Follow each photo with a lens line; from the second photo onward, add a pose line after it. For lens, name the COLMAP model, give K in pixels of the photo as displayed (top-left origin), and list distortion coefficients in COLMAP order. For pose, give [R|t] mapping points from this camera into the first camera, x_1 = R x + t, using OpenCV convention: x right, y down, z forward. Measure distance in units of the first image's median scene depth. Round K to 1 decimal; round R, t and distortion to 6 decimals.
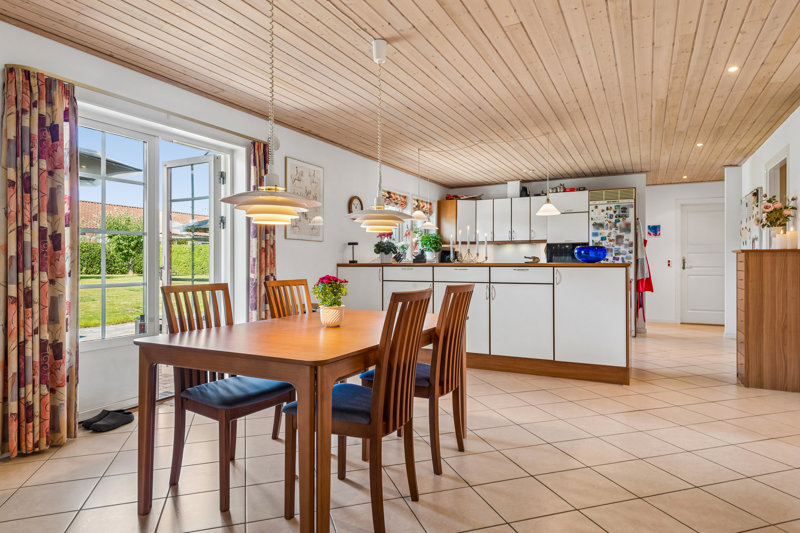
lens RADIAL K [[476.6, 0, 400.0], [0, 476.6, 266.5], [0, 0, 1]] dist [0.003774, 0.000763]
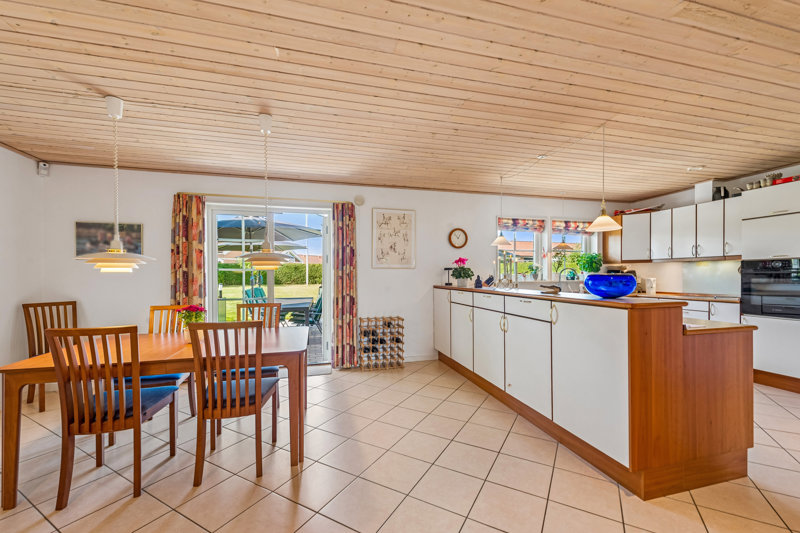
lens RADIAL K [[329.6, 0, 404.8], [0, 329.6, 277.1], [0, 0, 1]] dist [0.011290, -0.000671]
pose [[0.676762, 0.004718, -0.736186, 0.470552], [-0.001990, 0.999988, 0.004579, -0.033593], [0.736199, -0.001633, 0.676763, 0.387681]]
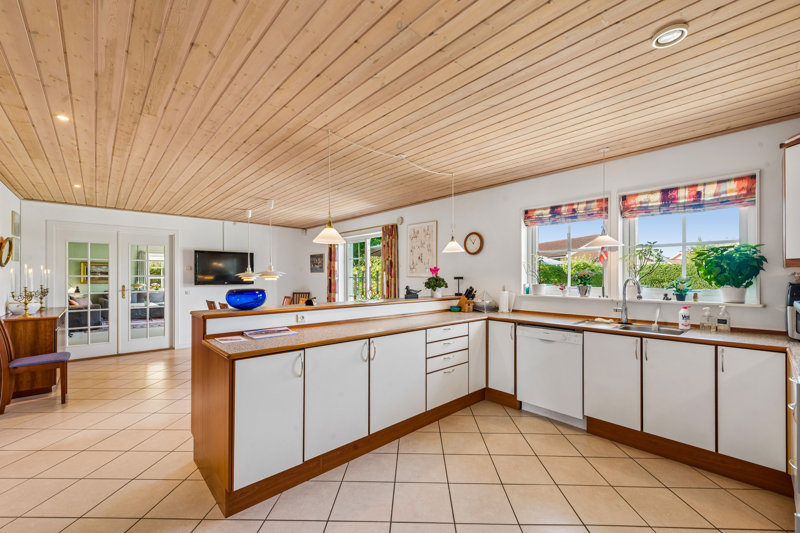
lens RADIAL K [[329.6, 0, 404.8], [0, 329.6, 277.1], [0, 0, 1]] dist [0.011290, -0.000671]
pose [[-0.336879, 0.003309, -0.941542, 0.718197], [-0.006702, 0.999960, 0.005912, -0.058315], [0.941524, 0.008302, -0.336844, 1.231341]]
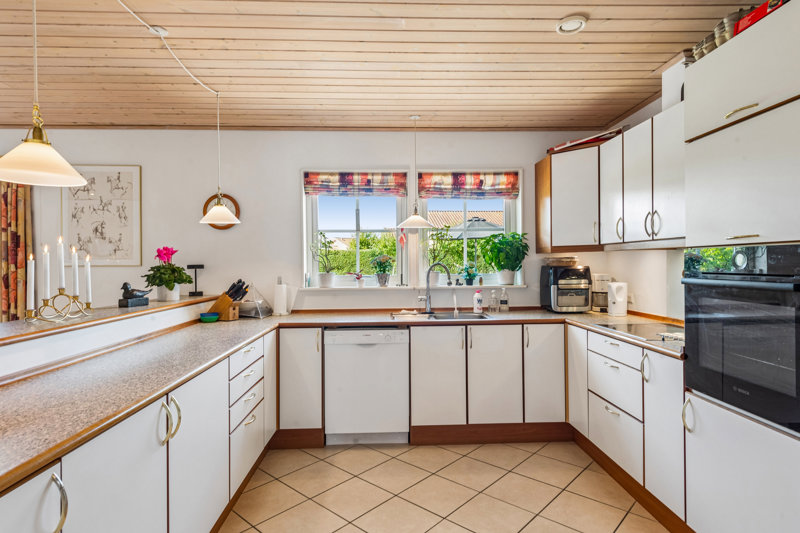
lens RADIAL K [[438.7, 0, 404.4], [0, 438.7, 264.9], [0, 0, 1]] dist [0.026667, -0.000160]
pose [[0.495118, 0.000446, -0.868825, 0.635835], [0.002681, 0.999994, 0.002041, -0.055278], [0.868821, -0.003340, 0.495114, 1.022781]]
